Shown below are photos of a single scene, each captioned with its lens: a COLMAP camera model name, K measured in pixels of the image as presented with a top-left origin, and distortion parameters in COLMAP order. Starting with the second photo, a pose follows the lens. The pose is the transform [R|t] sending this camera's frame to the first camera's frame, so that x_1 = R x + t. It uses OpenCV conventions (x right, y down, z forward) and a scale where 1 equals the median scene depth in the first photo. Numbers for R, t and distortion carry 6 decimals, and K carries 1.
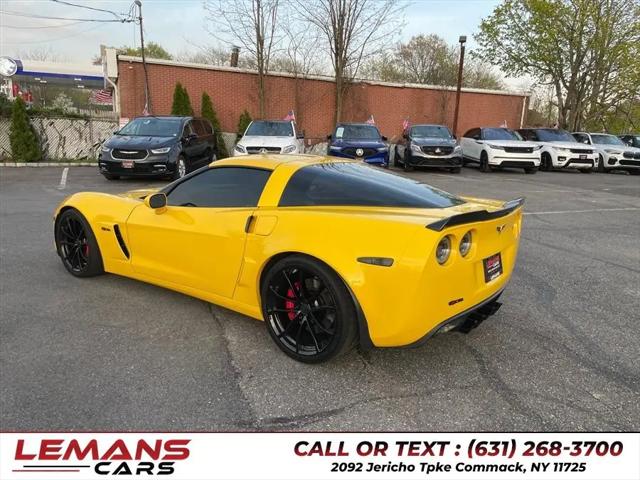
lens RADIAL K [[484.6, 0, 324.7], [0, 484.6, 242.7], [0, 0, 1]] dist [0.086036, -0.111432]
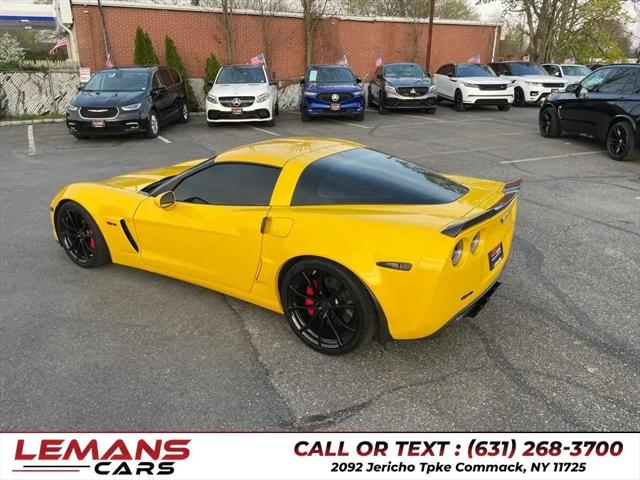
lens RADIAL K [[483.3, 0, 322.2], [0, 483.3, 242.2], [0, 0, 1]] dist [0.087377, -0.117678]
pose [[0.997329, -0.053579, 0.049646, -0.016436], [0.046612, 0.990127, 0.132195, -0.025554], [-0.056238, -0.129528, 0.989980, -0.006109]]
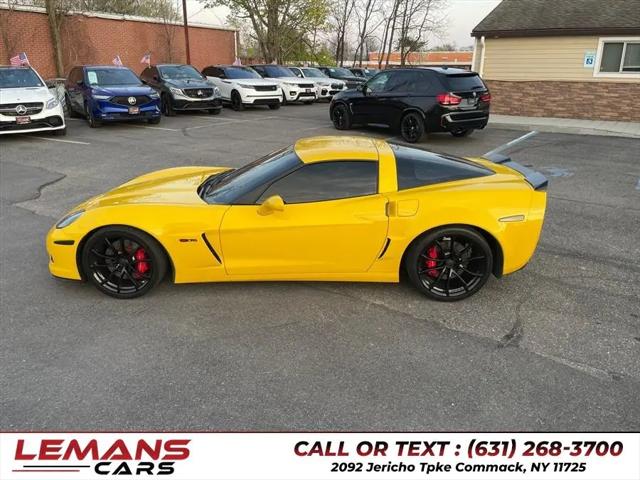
lens RADIAL K [[492.3, 0, 309.5], [0, 492.3, 237.8], [0, 0, 1]] dist [0.084581, -0.125188]
pose [[0.815408, -0.218061, 0.536245, -0.192034], [0.147861, 0.974067, 0.171262, -0.040399], [-0.559684, -0.060359, 0.826505, 0.015512]]
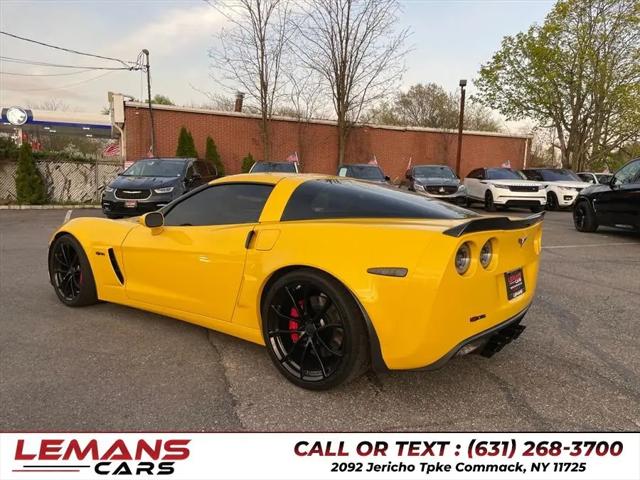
lens RADIAL K [[485.5, 0, 319.2], [0, 485.5, 249.3], [0, 0, 1]] dist [0.090192, -0.122707]
pose [[0.999823, -0.007061, -0.017462, -0.001085], [0.005621, 0.996683, -0.081188, 0.010930], [0.017978, 0.081076, 0.996546, 0.013994]]
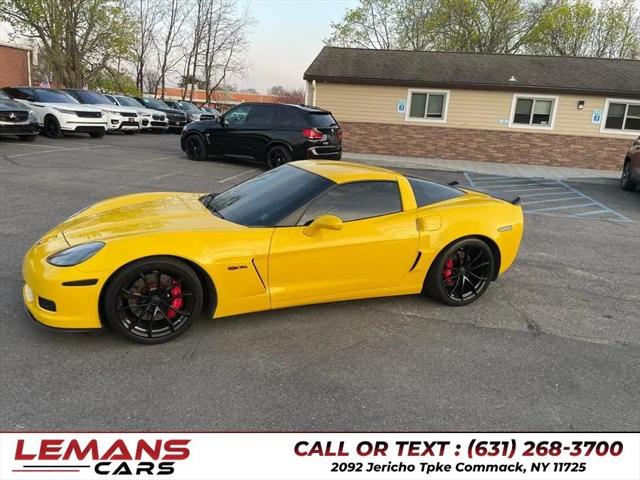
lens RADIAL K [[492.0, 0, 319.0], [0, 492.0, 239.7], [0, 0, 1]] dist [0.087634, -0.130063]
pose [[0.496071, -0.217815, 0.840518, -0.274301], [0.140549, 0.975401, 0.169818, -0.050821], [-0.856831, 0.033892, 0.514482, 0.104252]]
